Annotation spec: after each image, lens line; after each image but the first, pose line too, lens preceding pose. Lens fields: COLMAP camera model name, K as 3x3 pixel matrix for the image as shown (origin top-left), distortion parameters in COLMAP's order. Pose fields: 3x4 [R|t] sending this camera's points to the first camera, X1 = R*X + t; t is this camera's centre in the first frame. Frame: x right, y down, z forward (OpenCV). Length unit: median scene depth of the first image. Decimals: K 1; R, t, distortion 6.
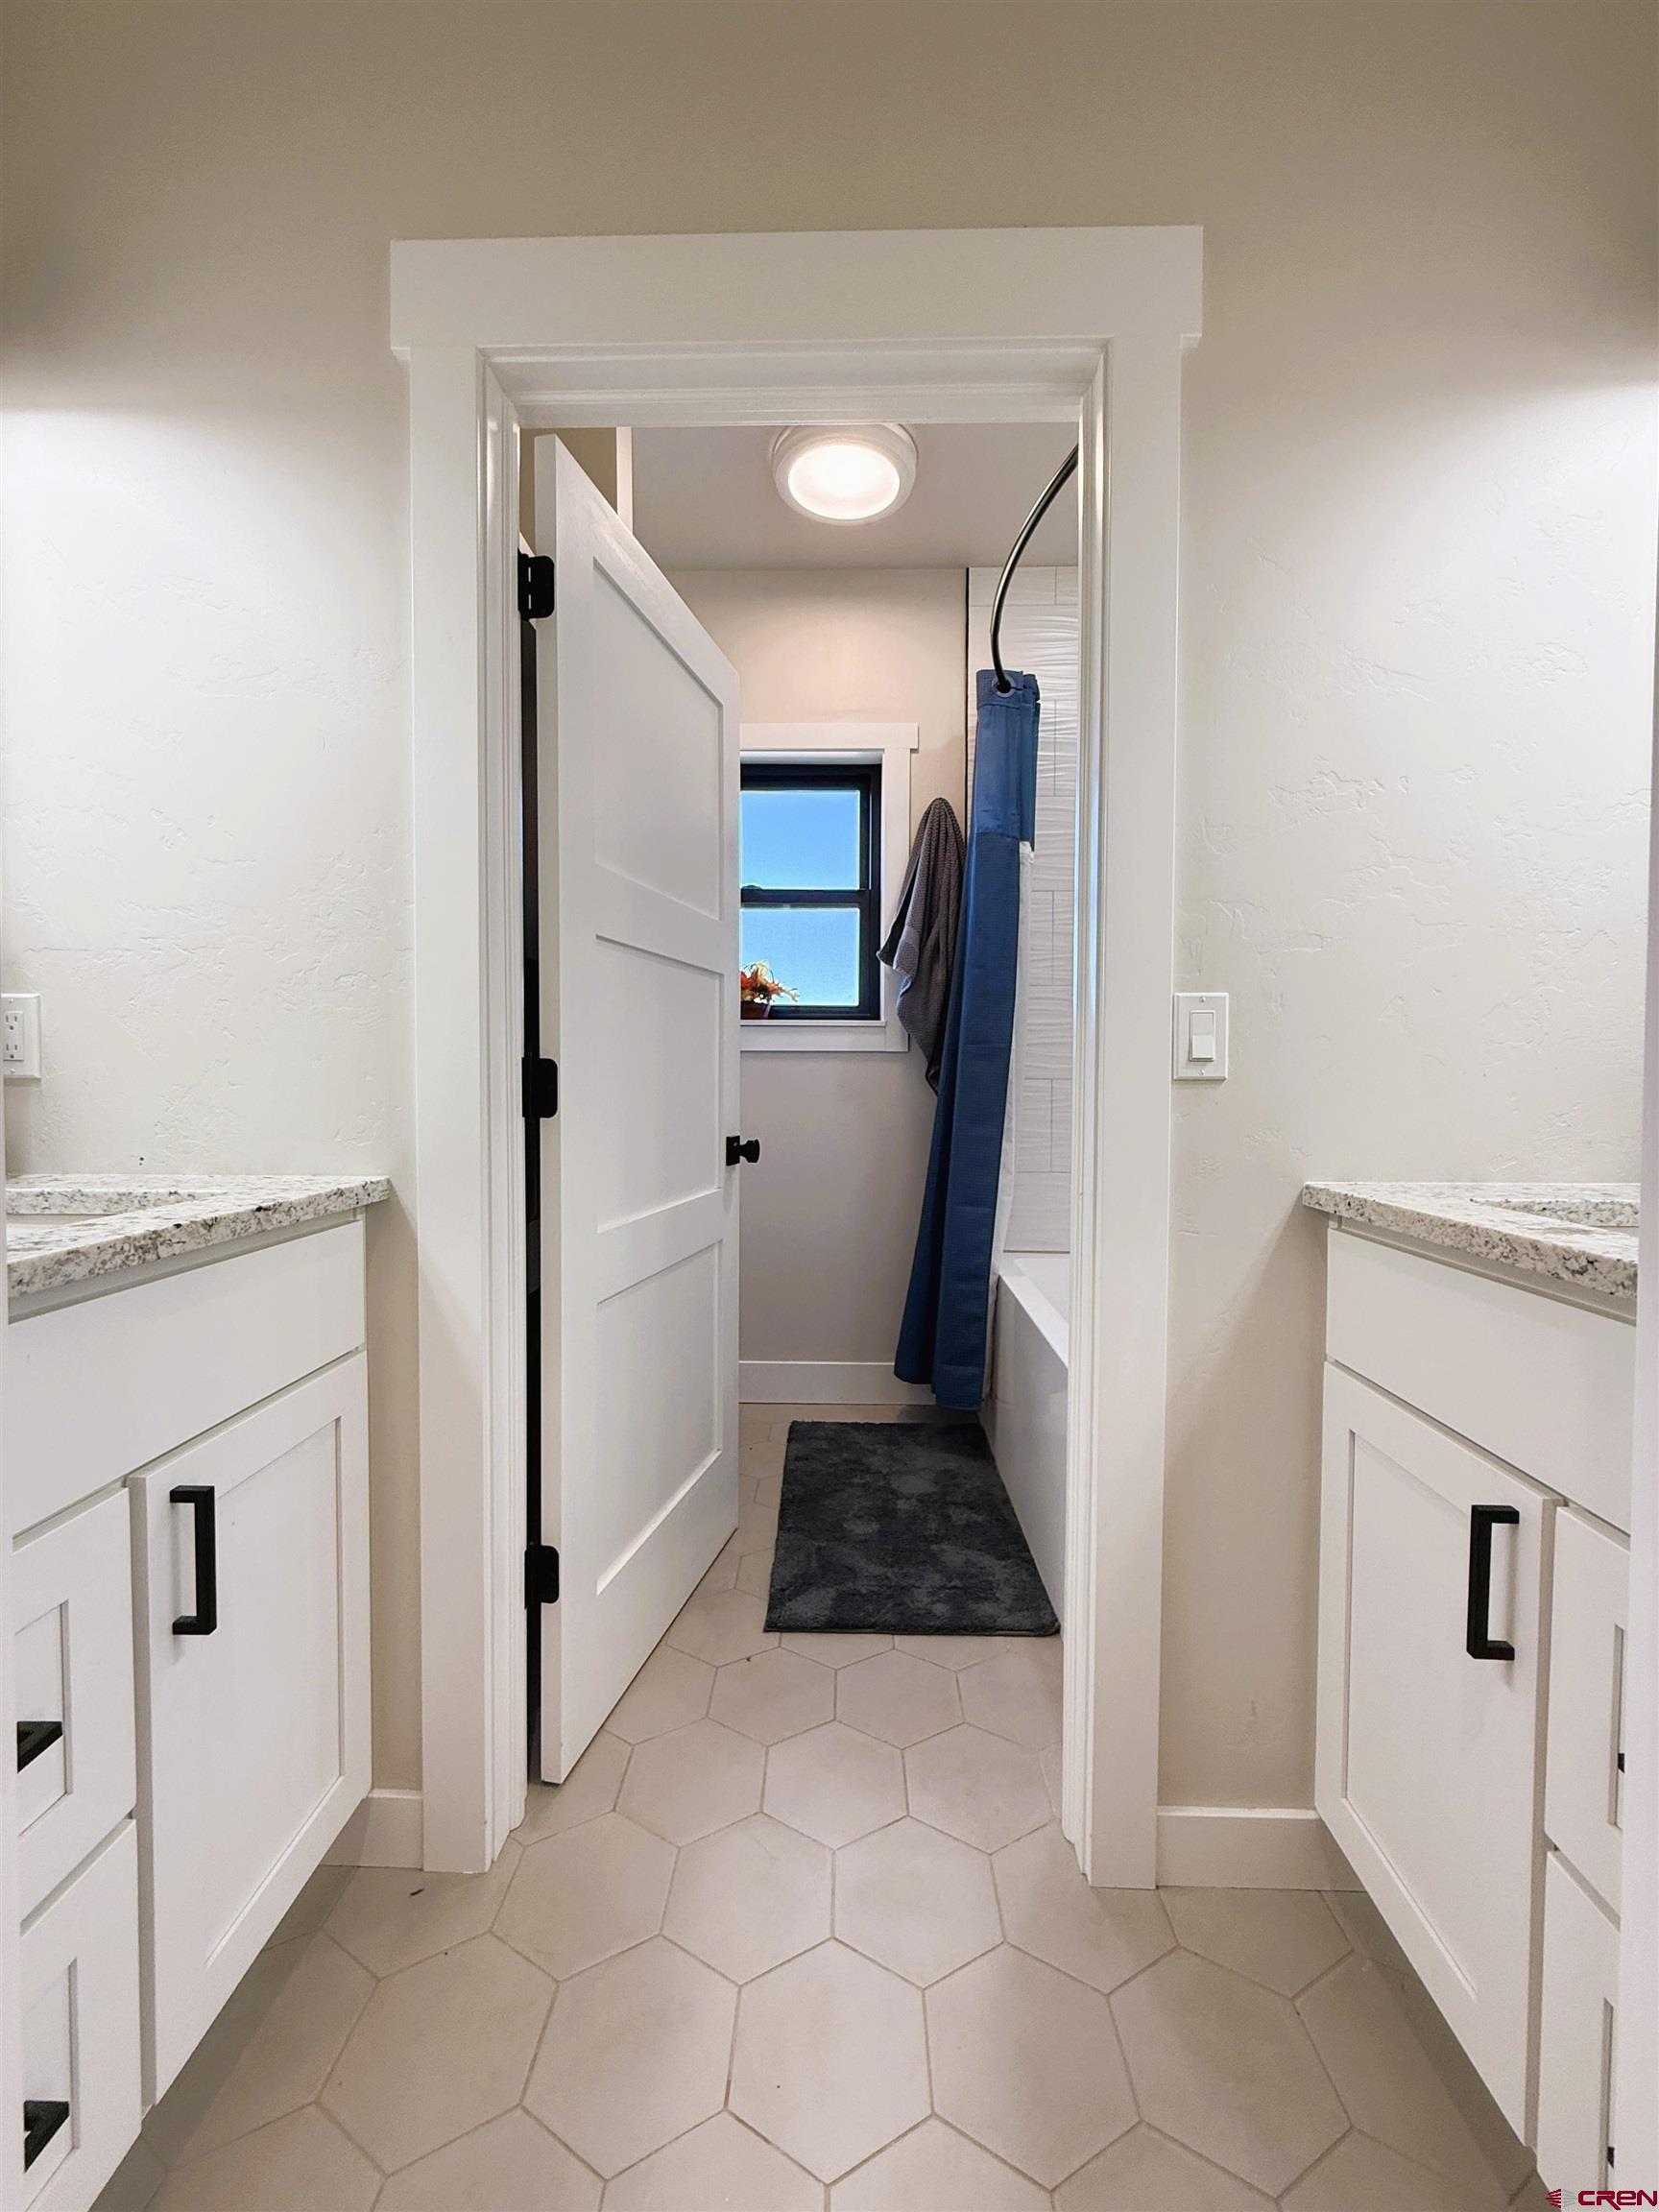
lens RADIAL K [[887.1, 0, 842.8], [0, 887.1, 1104.0], [0, 0, 1]] dist [-0.002049, -0.000911]
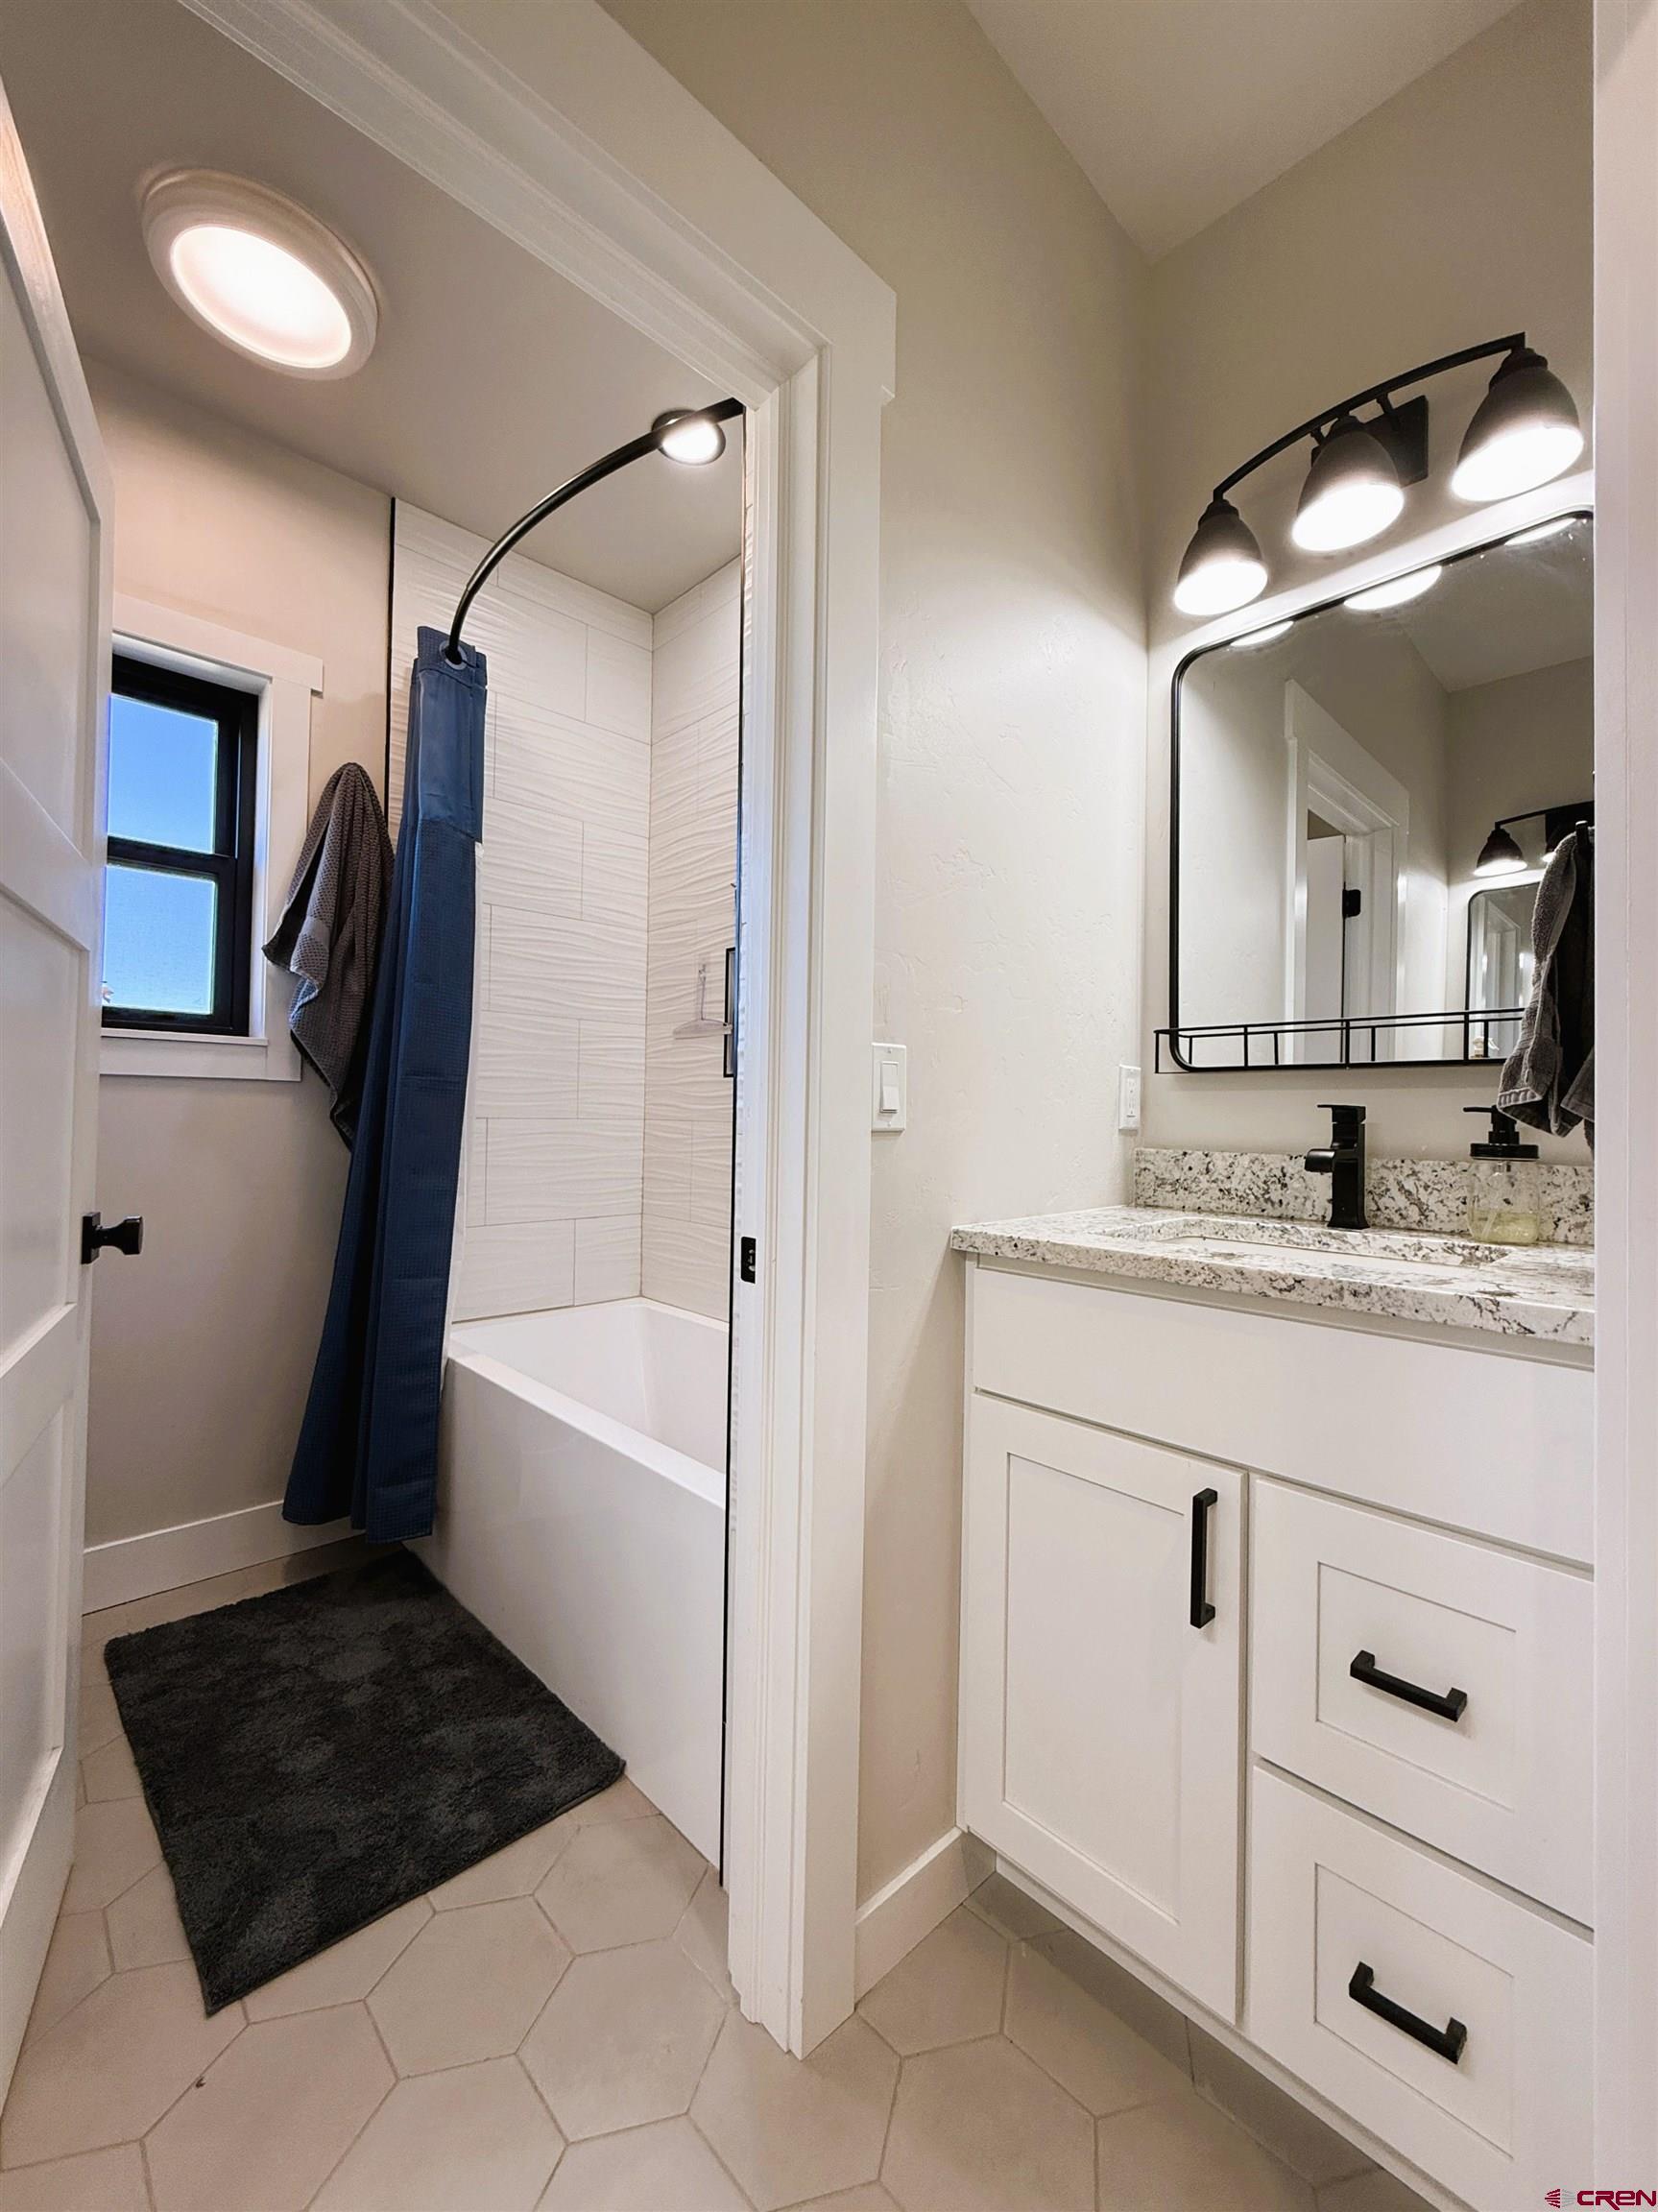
lens RADIAL K [[887.1, 0, 832.2], [0, 887.1, 1100.7], [0, 0, 1]] dist [-0.002049, -0.000911]
pose [[0.706227, 0.017601, 0.707767, -0.199026], [0.009674, 0.999358, -0.034505, -0.016572], [-0.707920, 0.031216, 0.705603, 0.204305]]
